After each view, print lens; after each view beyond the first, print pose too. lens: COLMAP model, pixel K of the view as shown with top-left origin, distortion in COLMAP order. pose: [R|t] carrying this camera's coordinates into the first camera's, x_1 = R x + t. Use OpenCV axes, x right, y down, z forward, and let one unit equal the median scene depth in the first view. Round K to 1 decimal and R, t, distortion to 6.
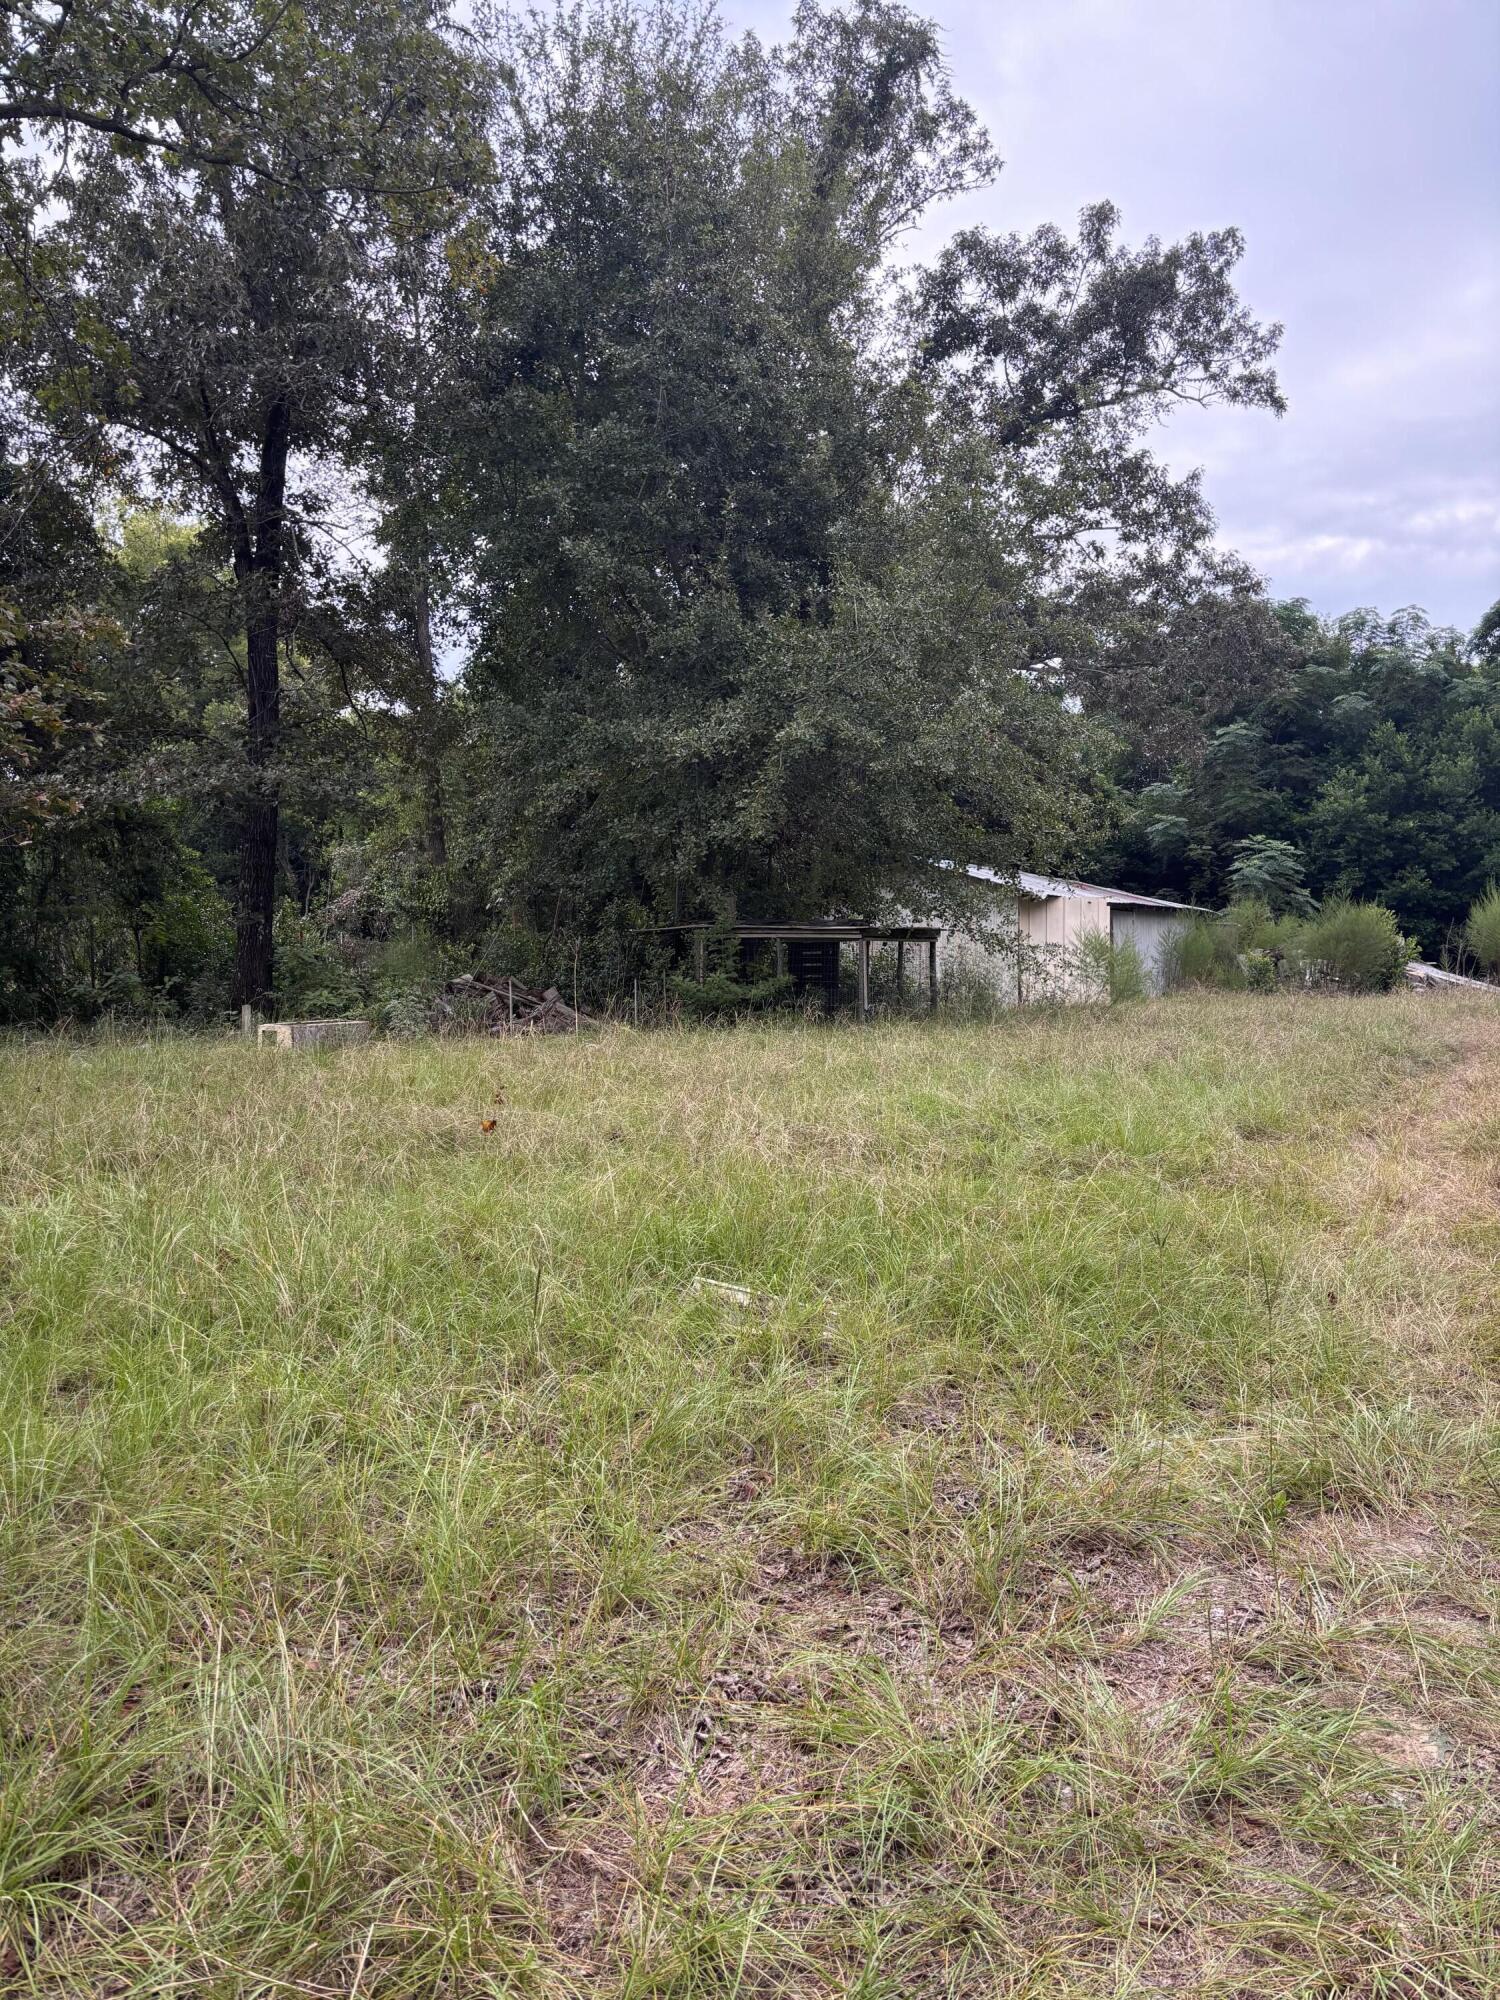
lens RADIAL K [[1559.8, 0, 750.0], [0, 1559.8, 1000.0], [0, 0, 1]] dist [0.044894, -0.000622]
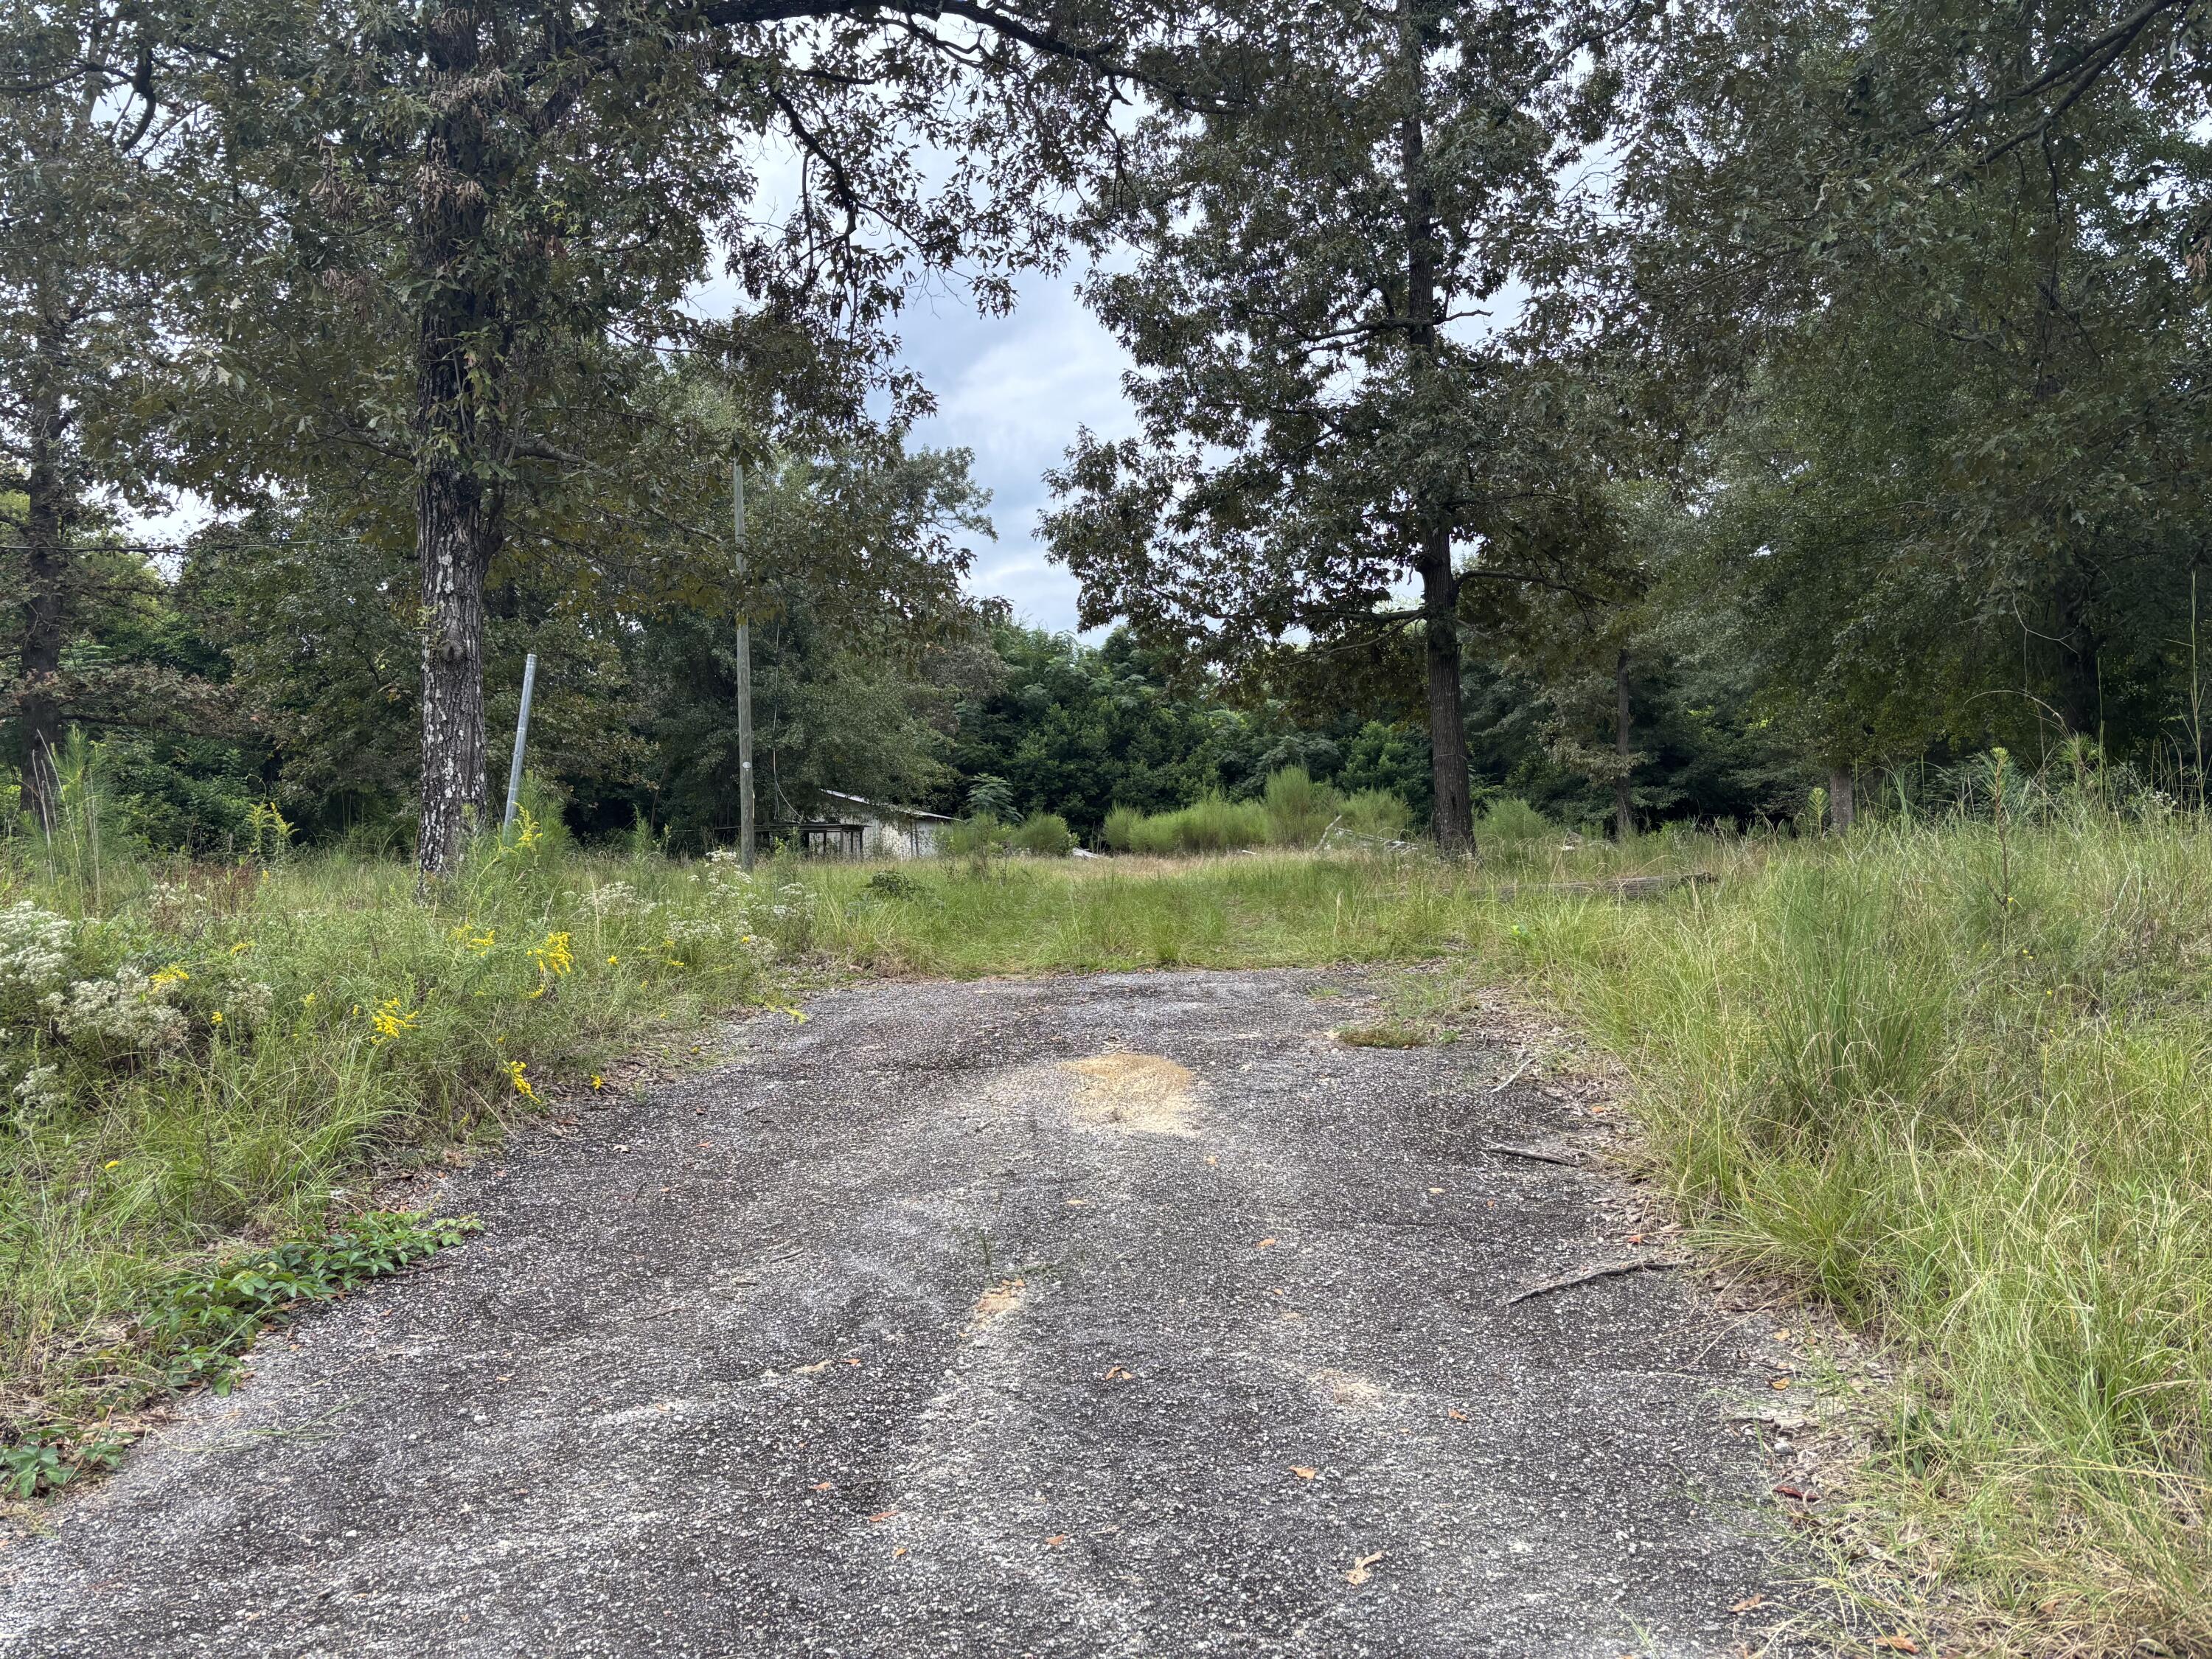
lens RADIAL K [[1649.3, 0, 1106.0], [0, 1649.3, 829.5], [0, 0, 1]] dist [0.133877, -0.272724]
pose [[0.914769, -0.012598, 0.403782, -0.263612], [0.036926, 0.997937, -0.052520, 0.048397], [-0.402287, 0.062954, 0.913347, -0.631126]]
